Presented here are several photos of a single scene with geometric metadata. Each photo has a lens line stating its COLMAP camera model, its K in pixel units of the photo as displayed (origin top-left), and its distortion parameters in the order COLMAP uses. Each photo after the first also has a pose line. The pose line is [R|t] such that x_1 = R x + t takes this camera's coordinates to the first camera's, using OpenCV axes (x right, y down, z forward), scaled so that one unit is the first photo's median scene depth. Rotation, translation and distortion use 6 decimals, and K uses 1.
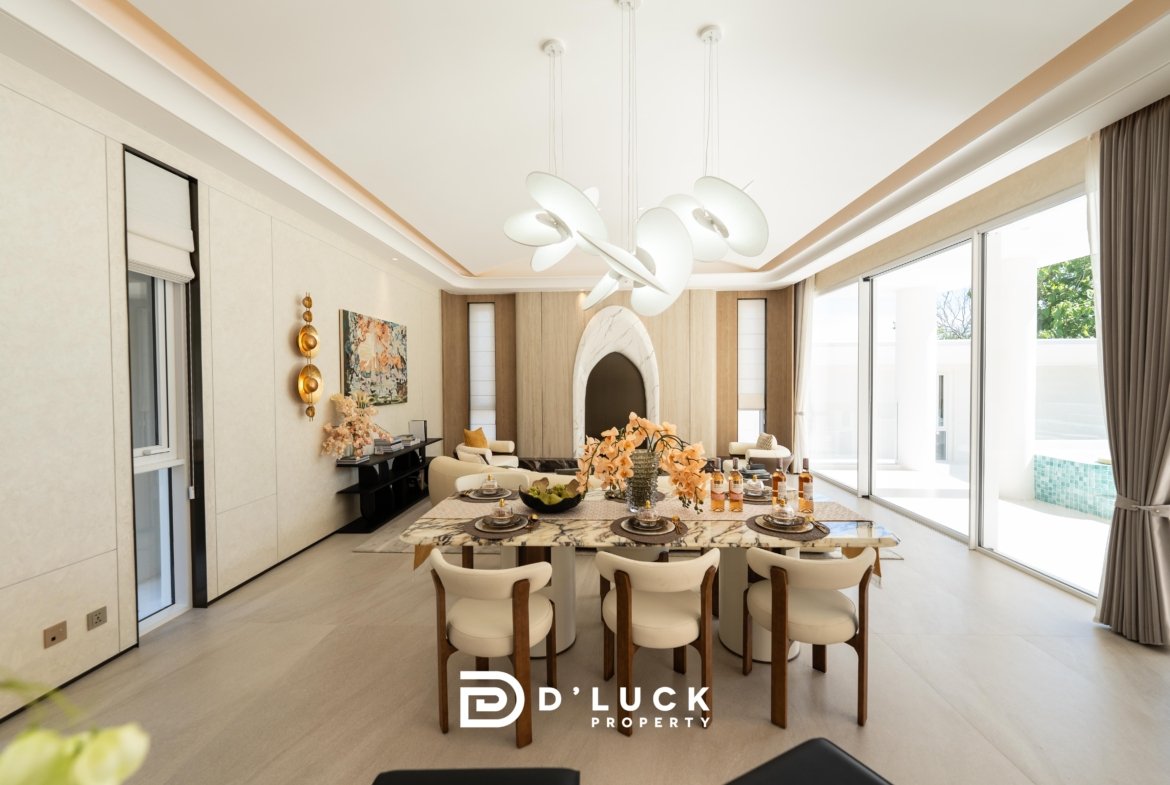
lens RADIAL K [[476.1, 0, 583.4], [0, 476.1, 389.2], [0, 0, 1]] dist [0.001962, -0.000138]
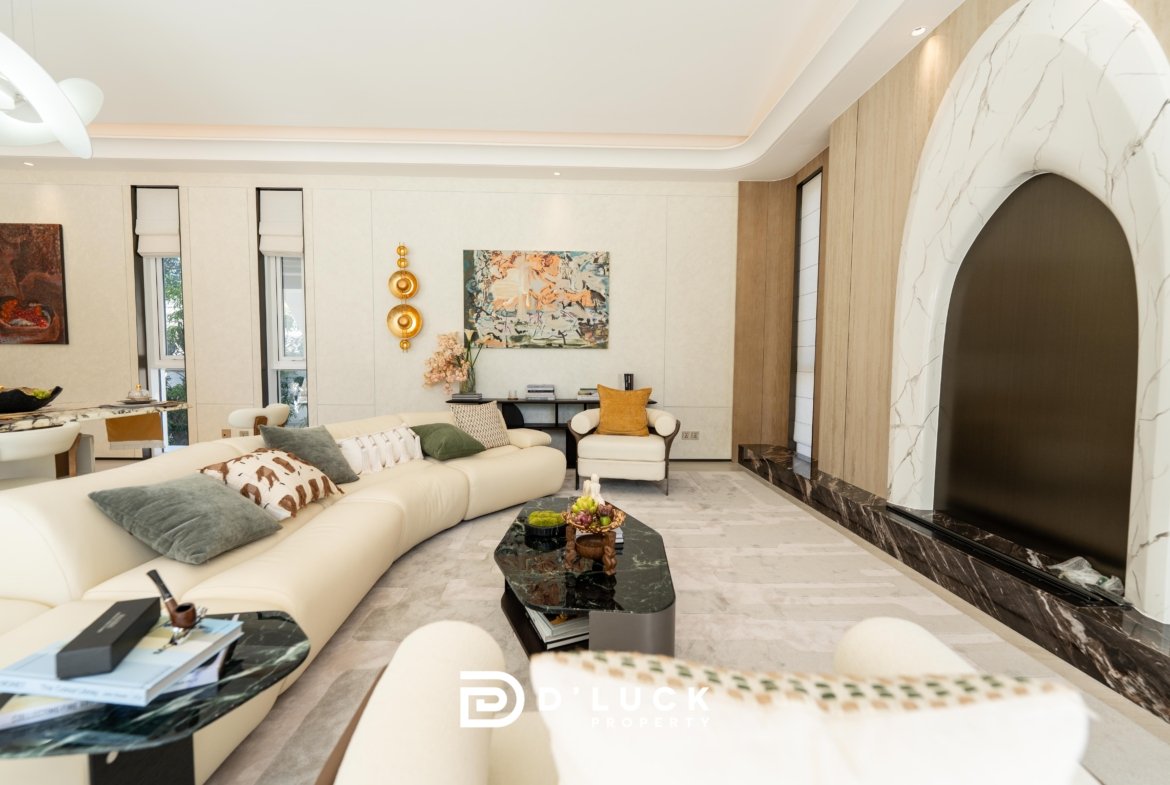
lens RADIAL K [[476.1, 0, 585.5], [0, 476.1, 389.4], [0, 0, 1]] dist [0.001962, -0.000138]
pose [[0.069971, 0.062069, -0.995616, 0.519296], [-0.030116, 0.997739, 0.060084, 0.059867], [0.997094, 0.025780, 0.071682, 1.107129]]
